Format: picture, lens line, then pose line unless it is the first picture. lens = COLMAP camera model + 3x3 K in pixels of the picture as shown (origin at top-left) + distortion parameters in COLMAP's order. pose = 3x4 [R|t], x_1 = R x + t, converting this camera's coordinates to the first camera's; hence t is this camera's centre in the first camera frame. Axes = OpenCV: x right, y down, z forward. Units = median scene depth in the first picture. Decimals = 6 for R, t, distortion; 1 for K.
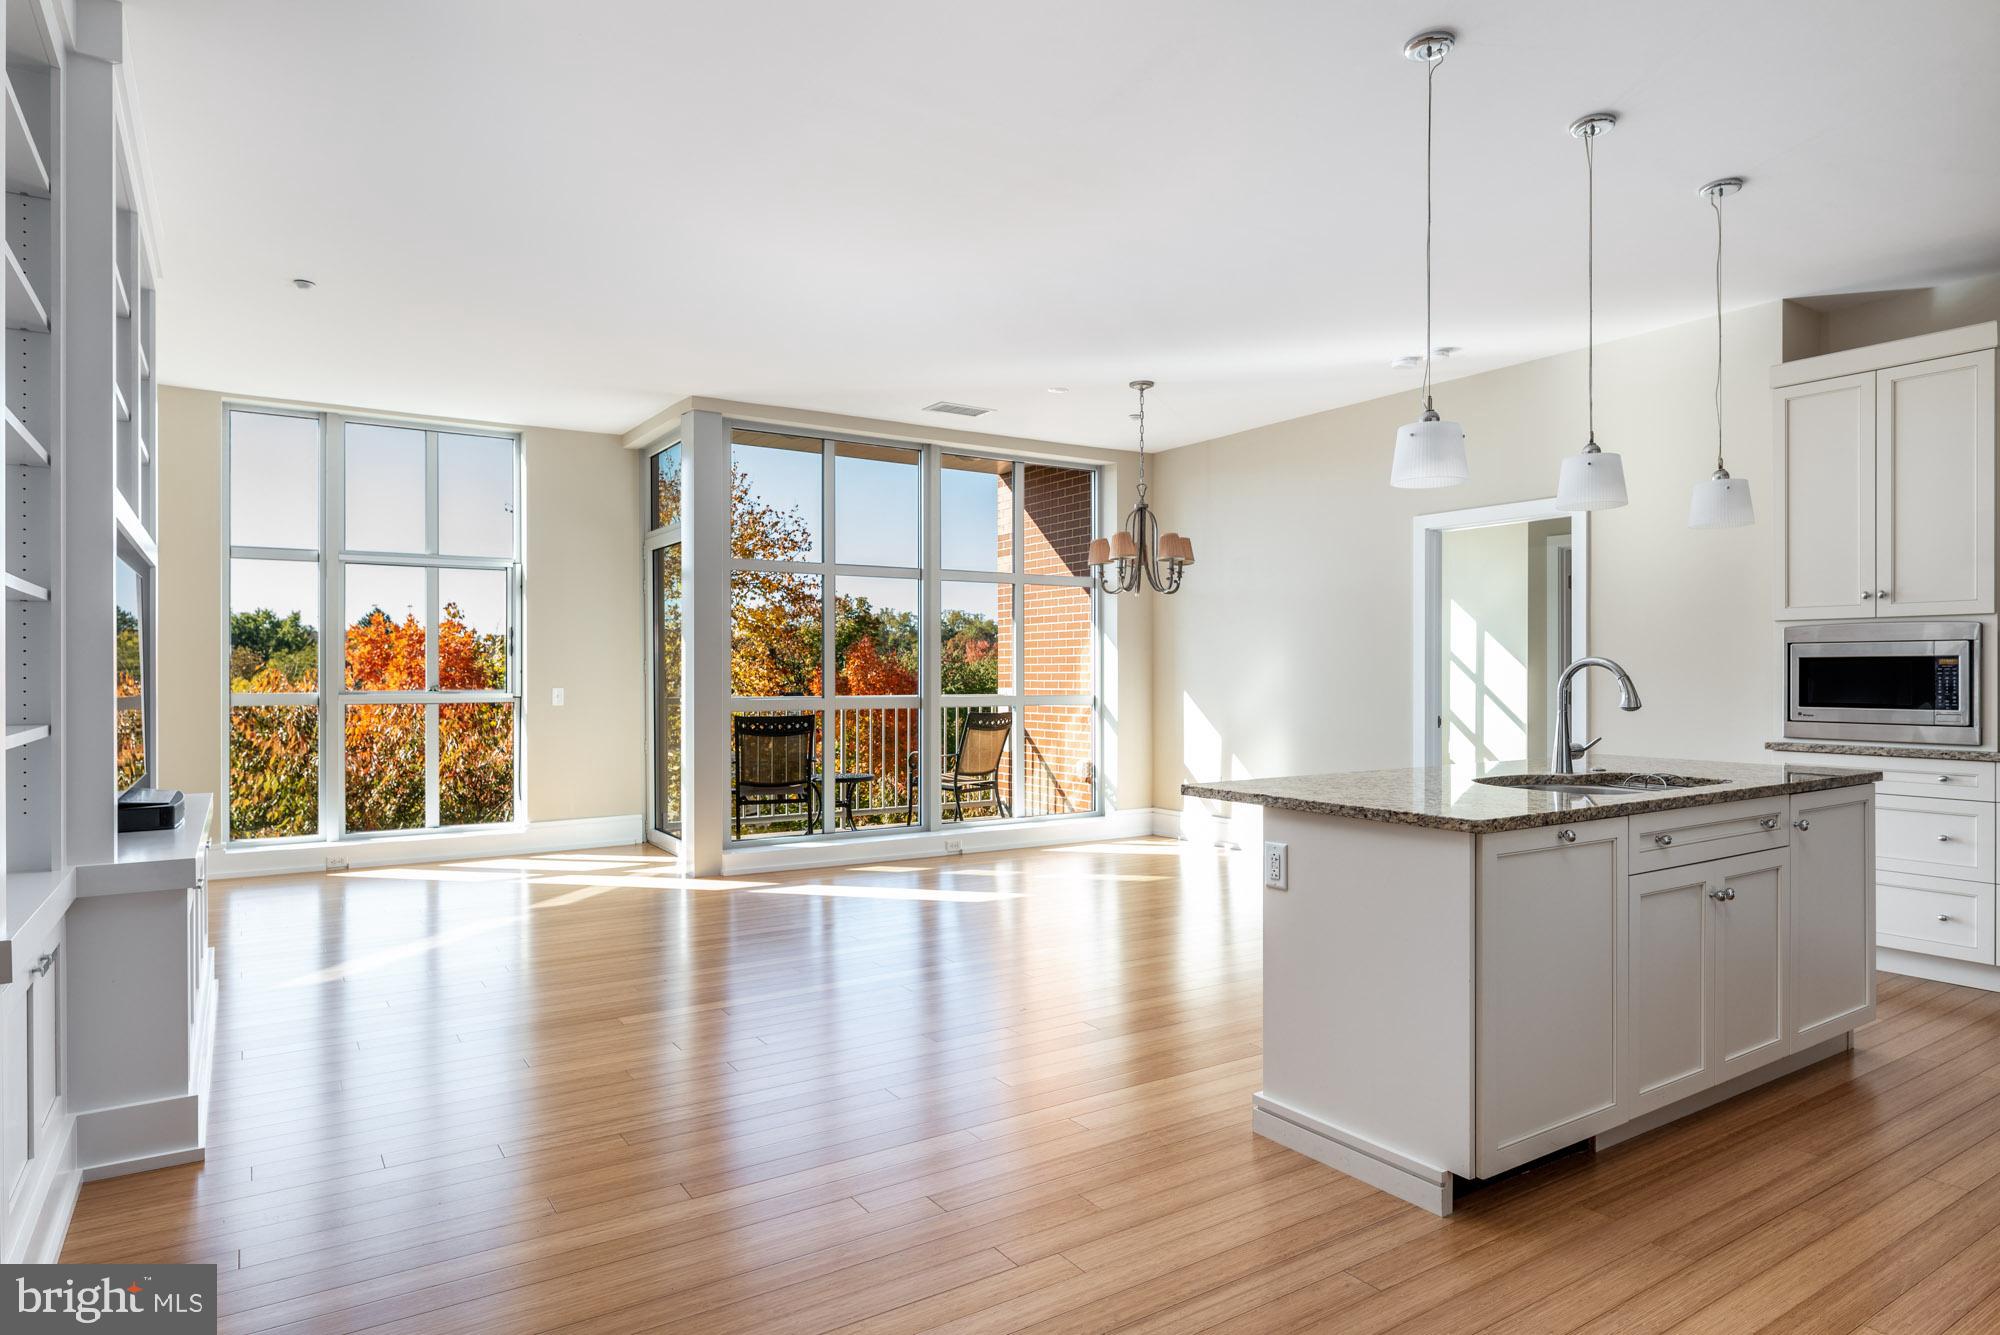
lens RADIAL K [[1163.0, 0, 995.7], [0, 1163.0, 673.9], [0, 0, 1]] dist [0.007661, 0.001101]
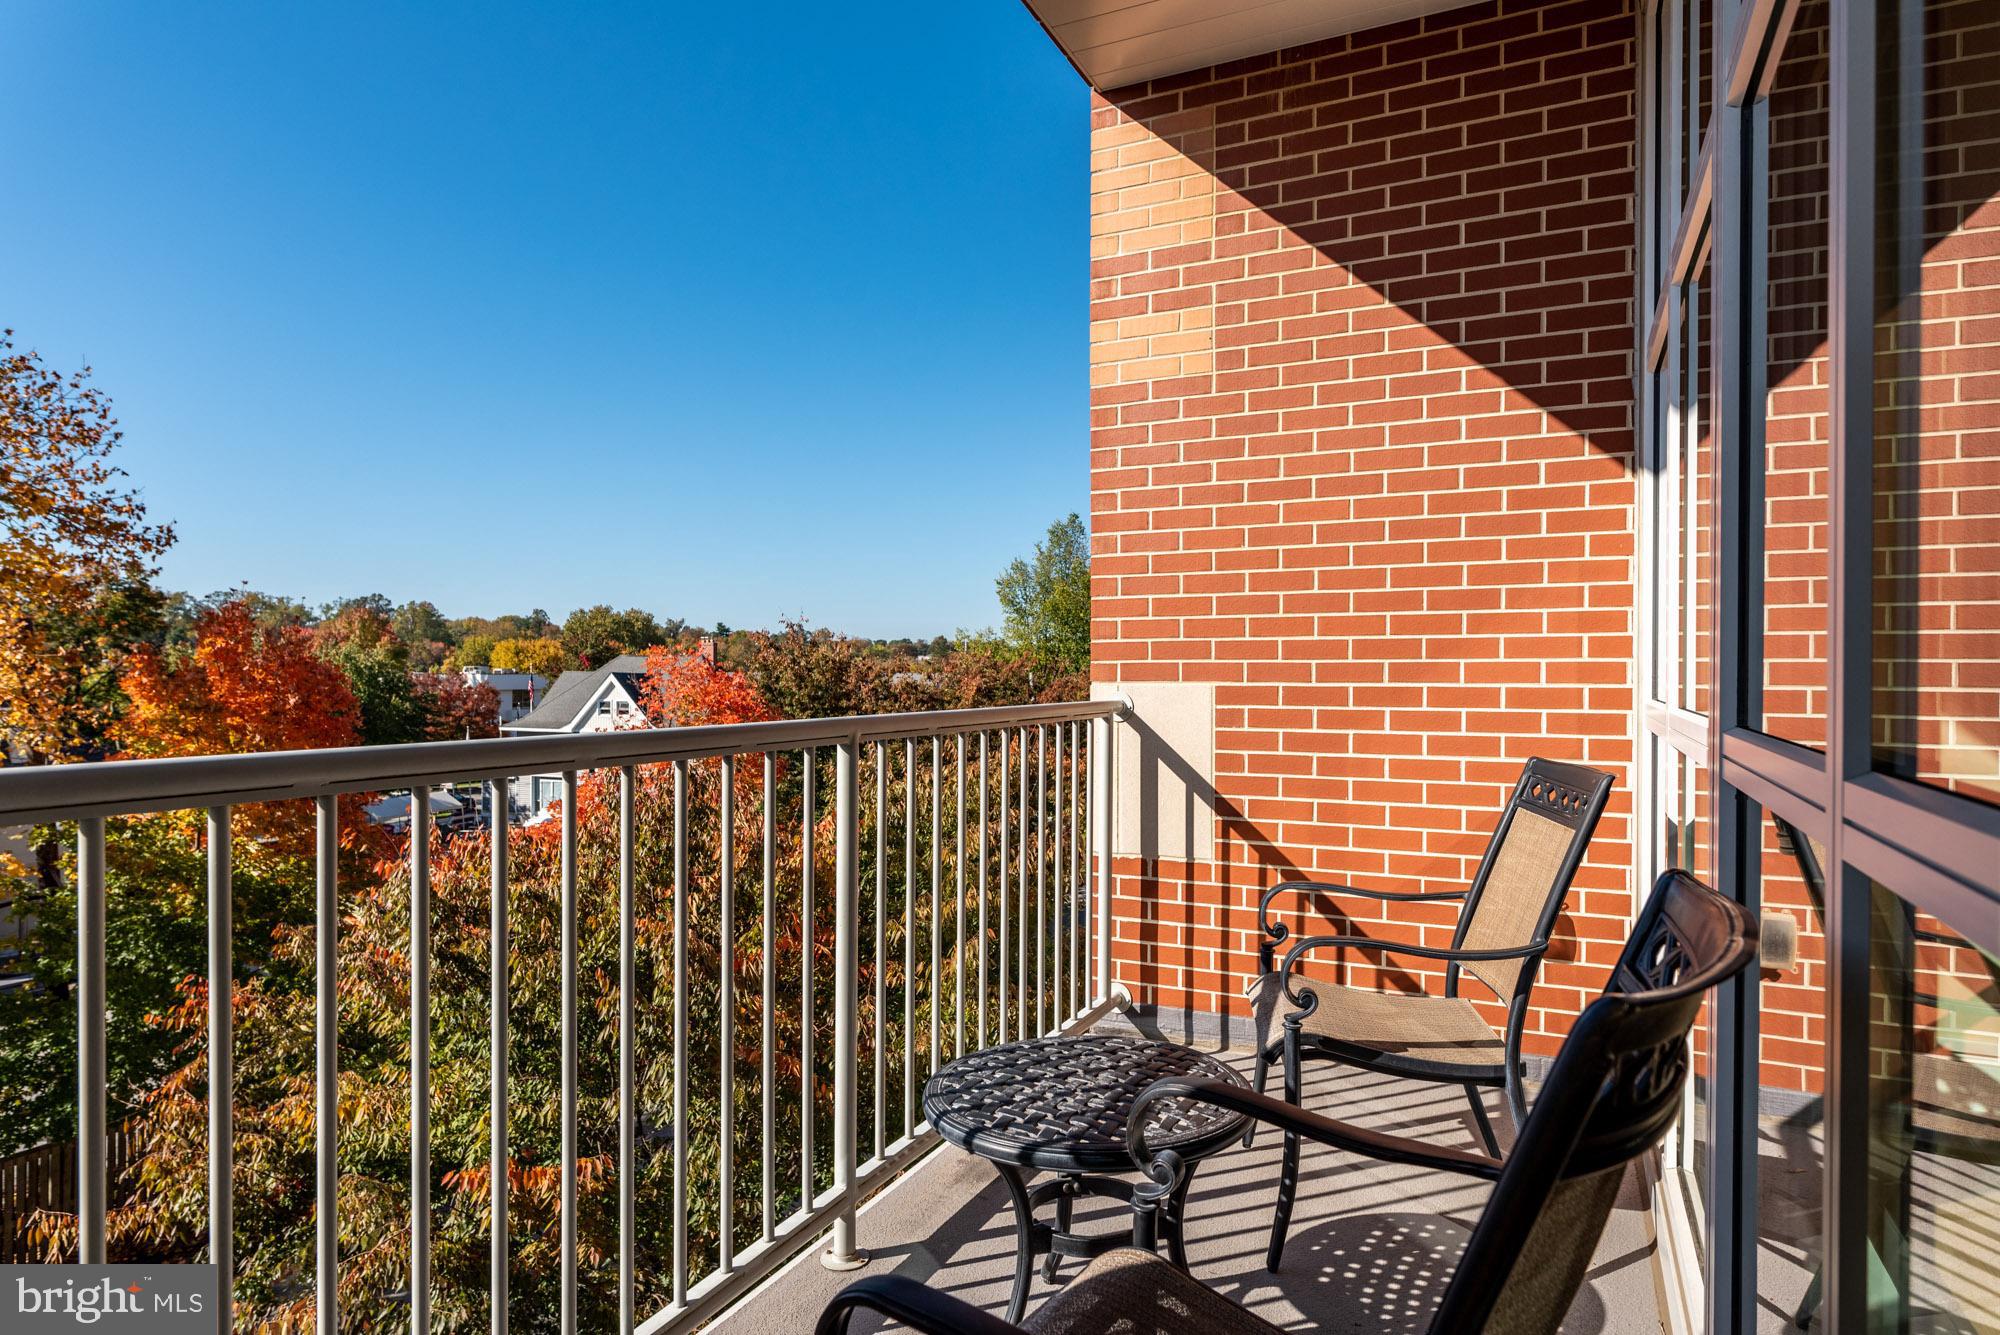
lens RADIAL K [[1163.0, 0, 1002.5], [0, 1163.0, 671.2], [0, 0, 1]] dist [0.007661, 0.001101]
pose [[0.856599, -0.000963, 0.515982, -0.195683], [0.000110, 0.999999, 0.001684, 0.007272], [-0.515983, -0.001386, 0.856598, 0.656675]]
